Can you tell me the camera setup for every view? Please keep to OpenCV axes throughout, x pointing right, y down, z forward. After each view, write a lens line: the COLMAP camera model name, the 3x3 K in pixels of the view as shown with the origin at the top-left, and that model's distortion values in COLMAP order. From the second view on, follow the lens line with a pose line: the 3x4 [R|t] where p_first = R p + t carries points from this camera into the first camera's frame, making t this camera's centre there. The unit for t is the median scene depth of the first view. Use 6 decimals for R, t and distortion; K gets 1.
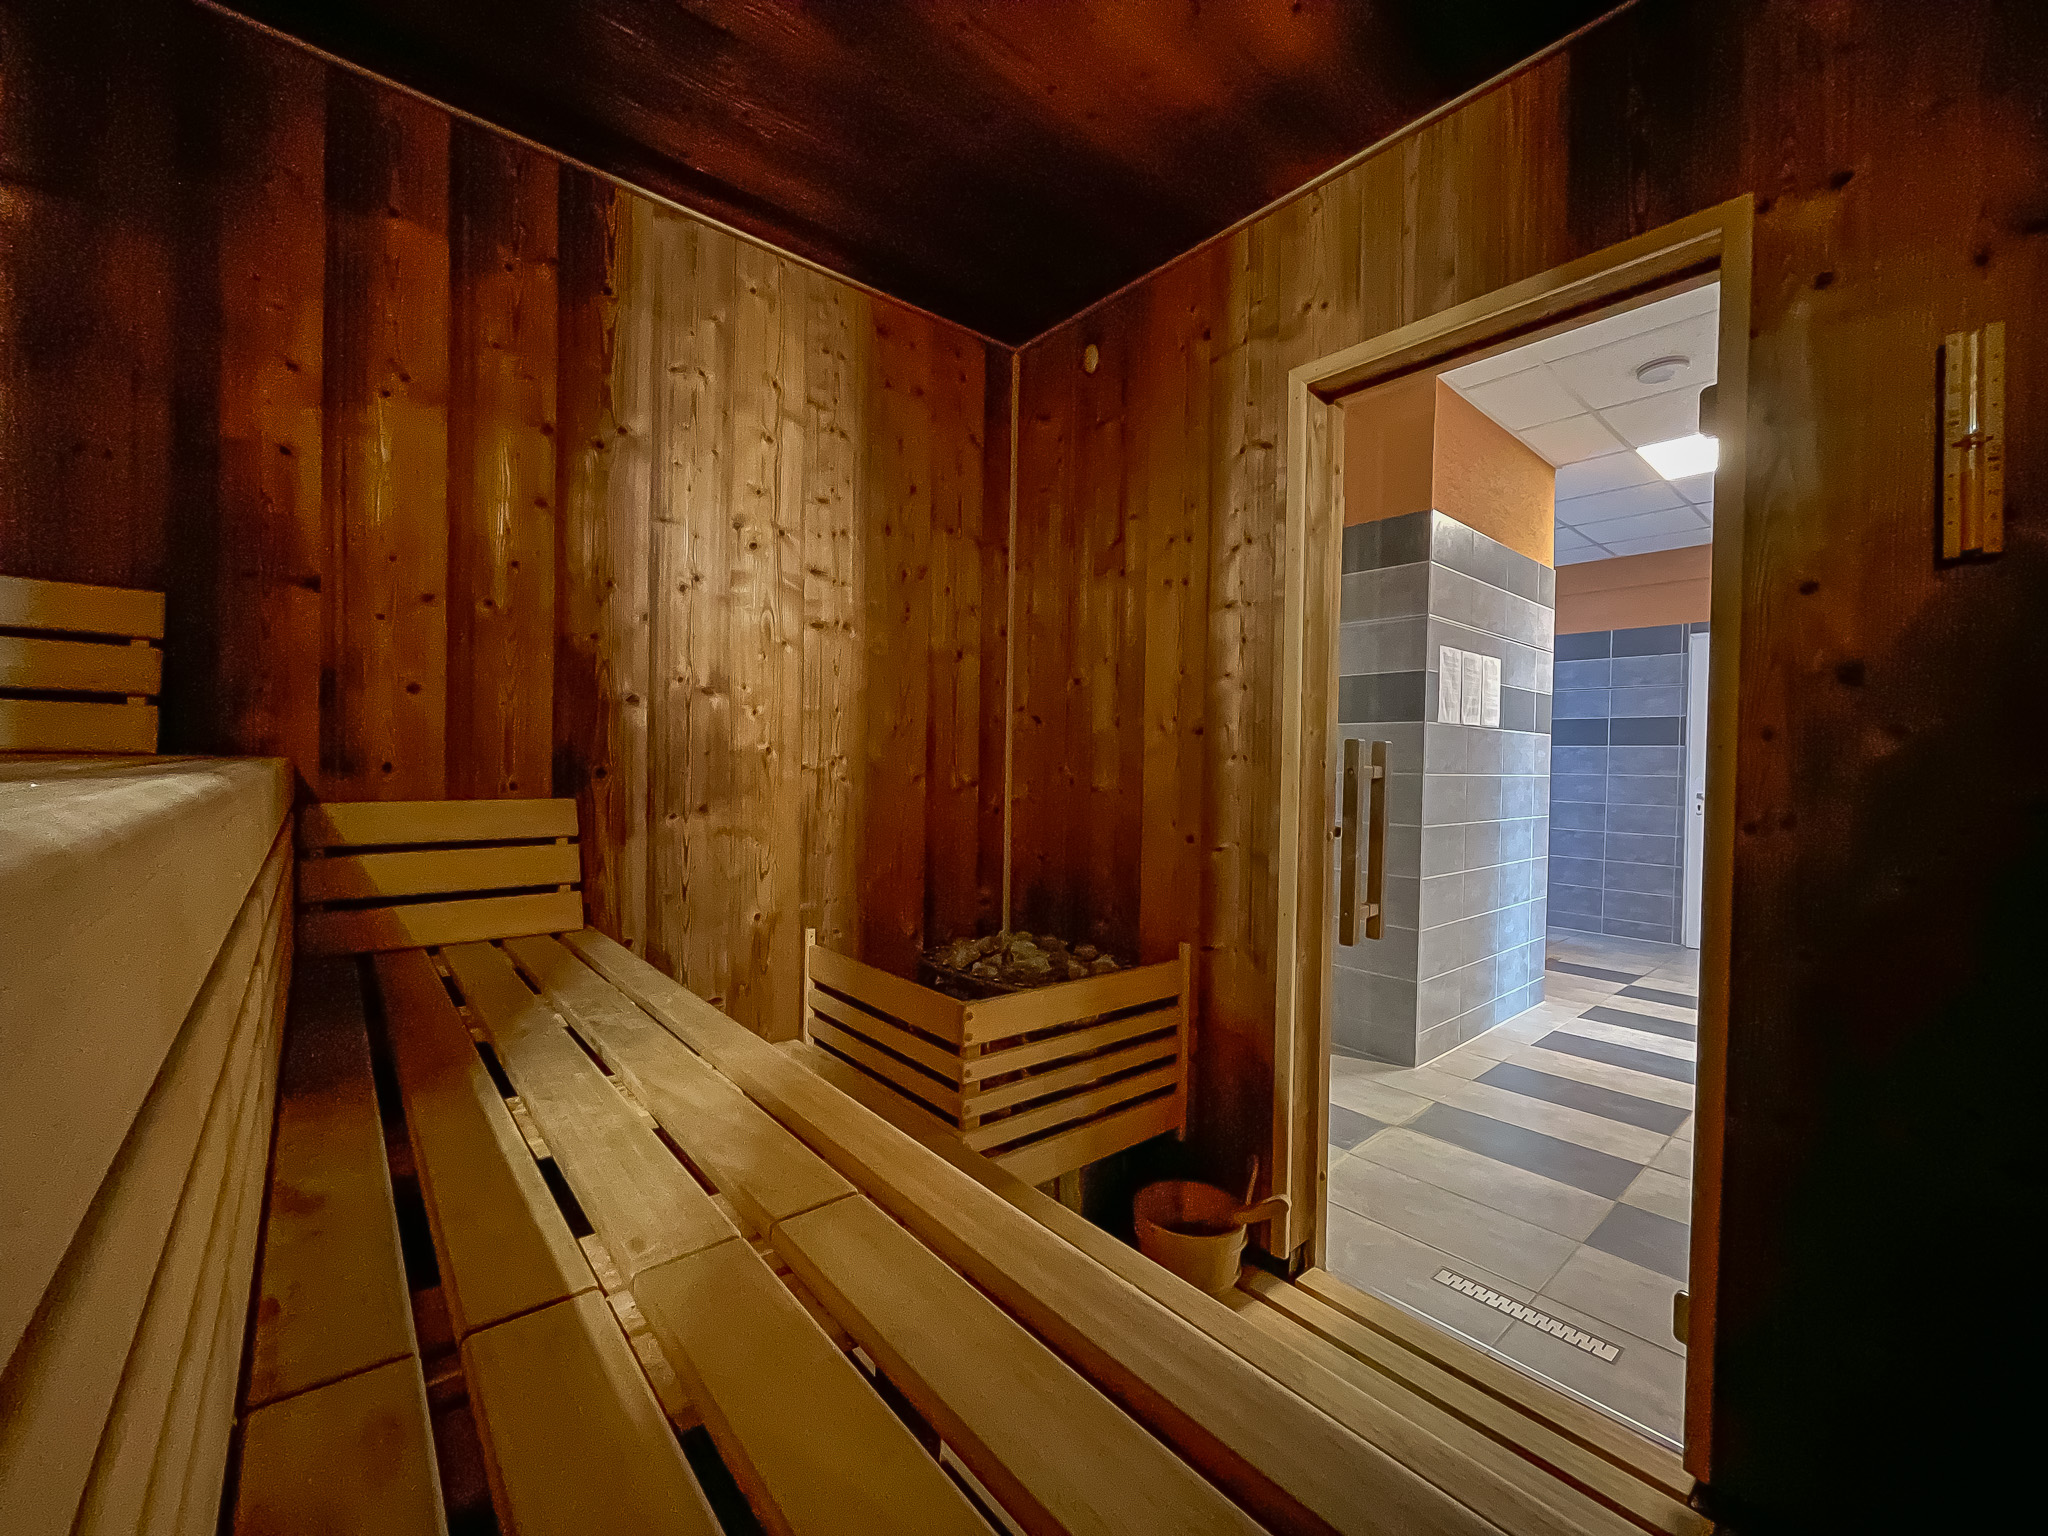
lens RADIAL K [[828.9, 0, 1022.8], [0, 828.9, 775.6], [0, 0, 1]] dist [0.000281, -0.000515]
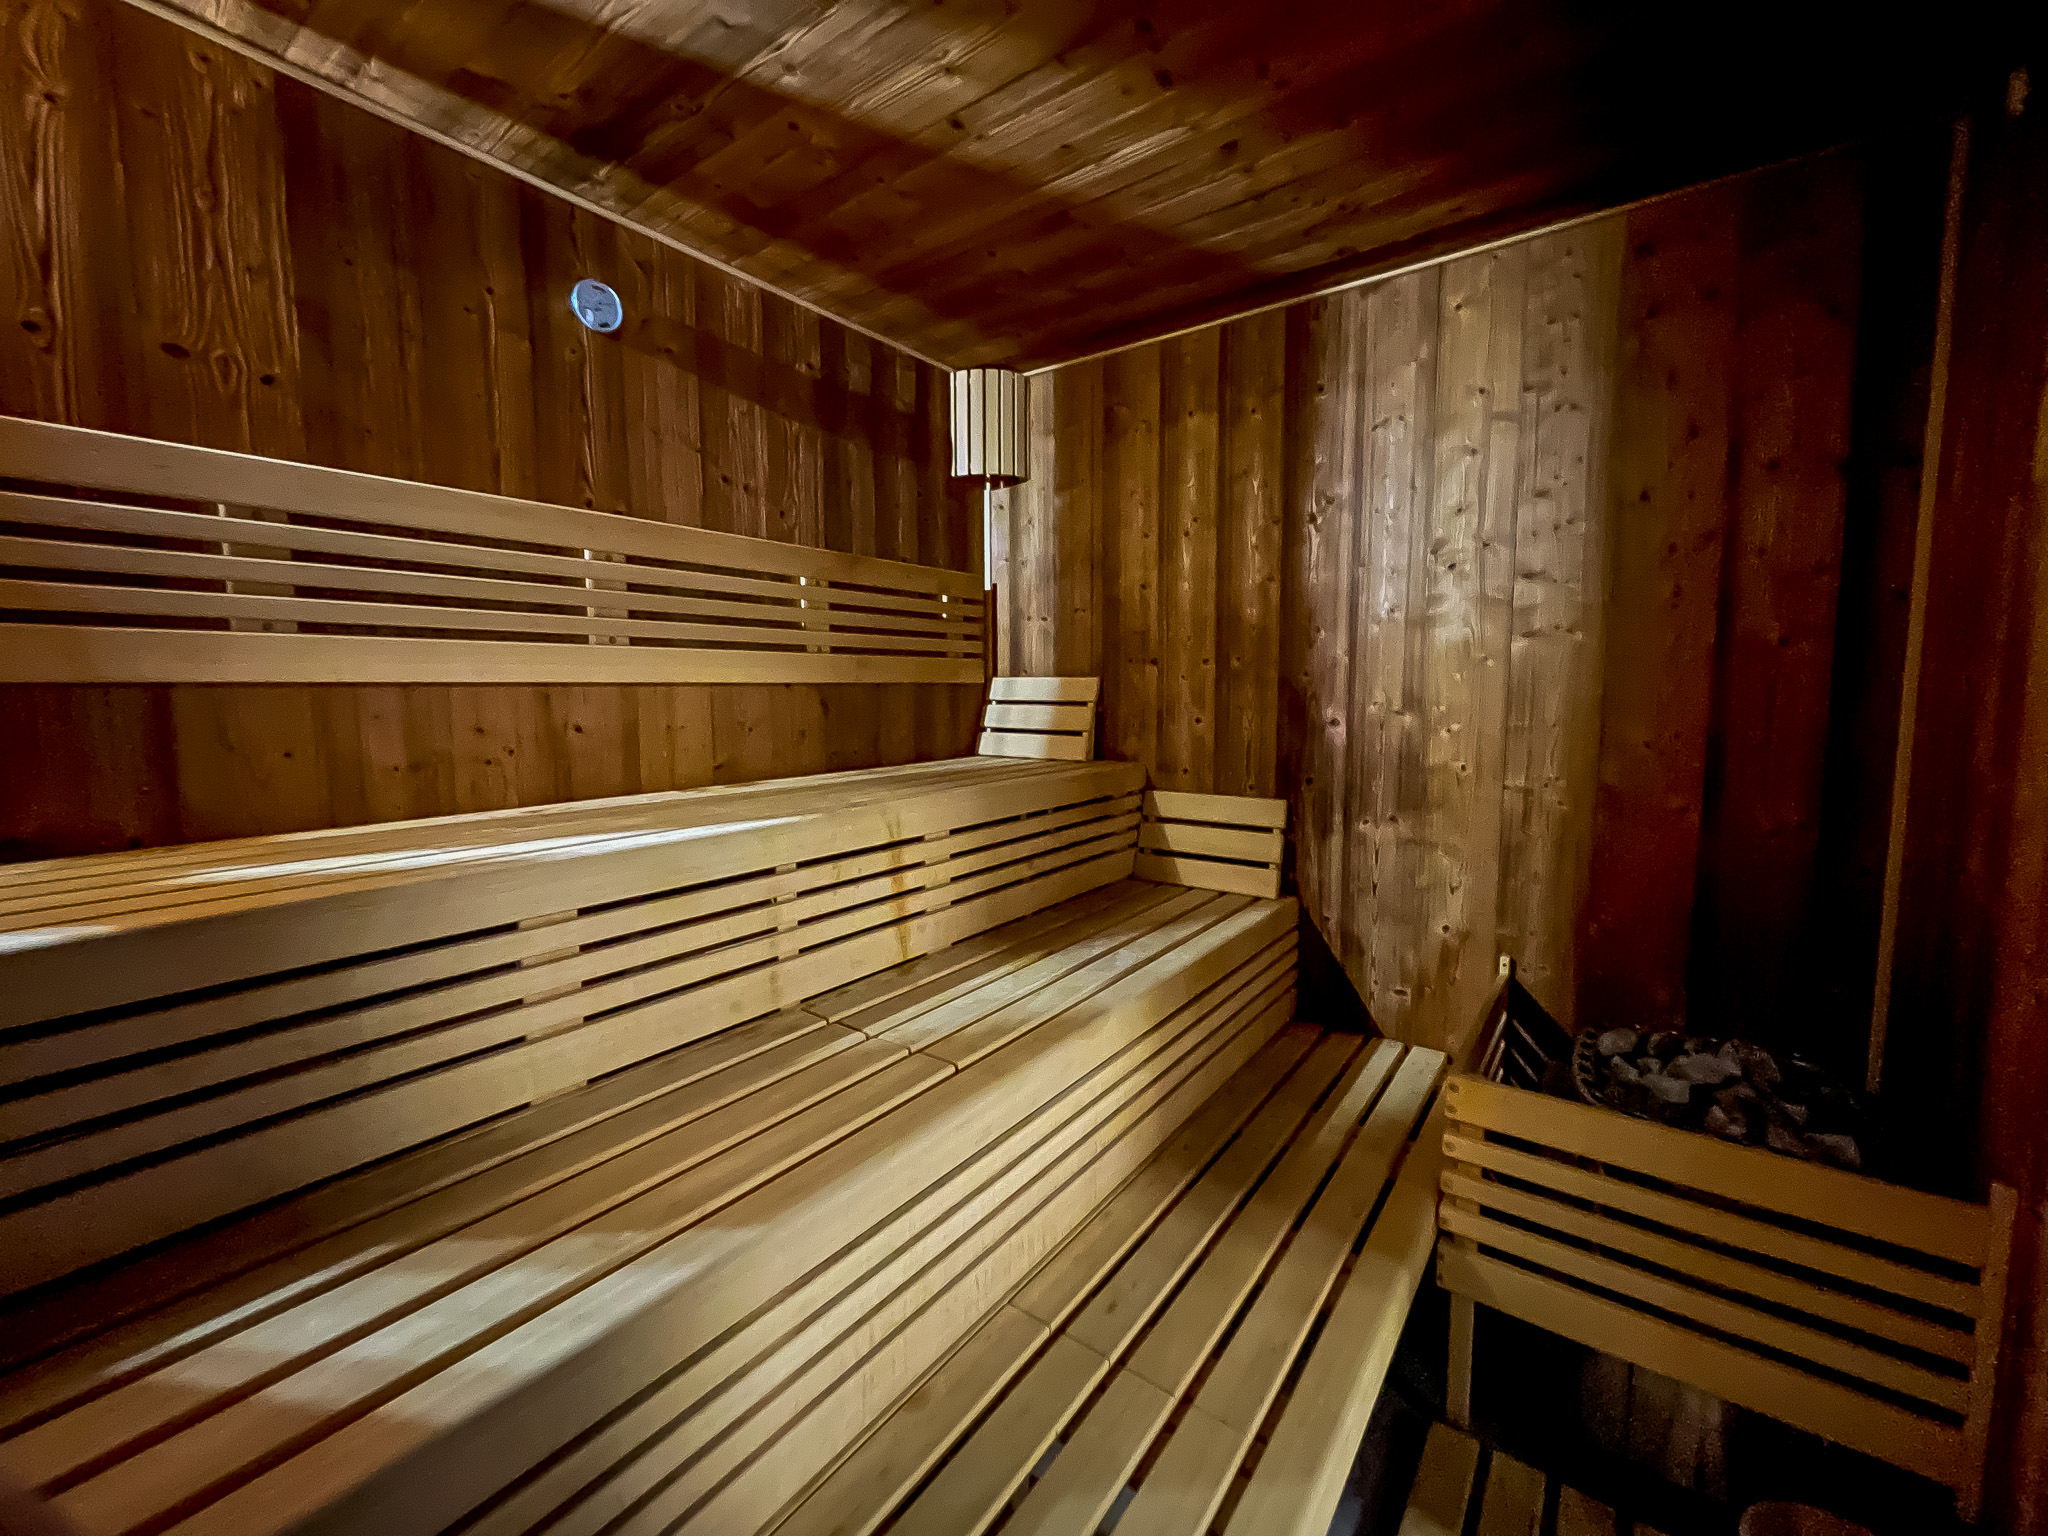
lens RADIAL K [[828.9, 0, 1023.1], [0, 828.9, 759.8], [0, 0, 1]] dist [0.000281, -0.000515]
pose [[0.234870, 0.064778, -0.969866, 0.556157], [-0.007643, 0.997869, 0.064797, -0.103928], [0.971997, -0.007806, 0.234865, 0.256465]]
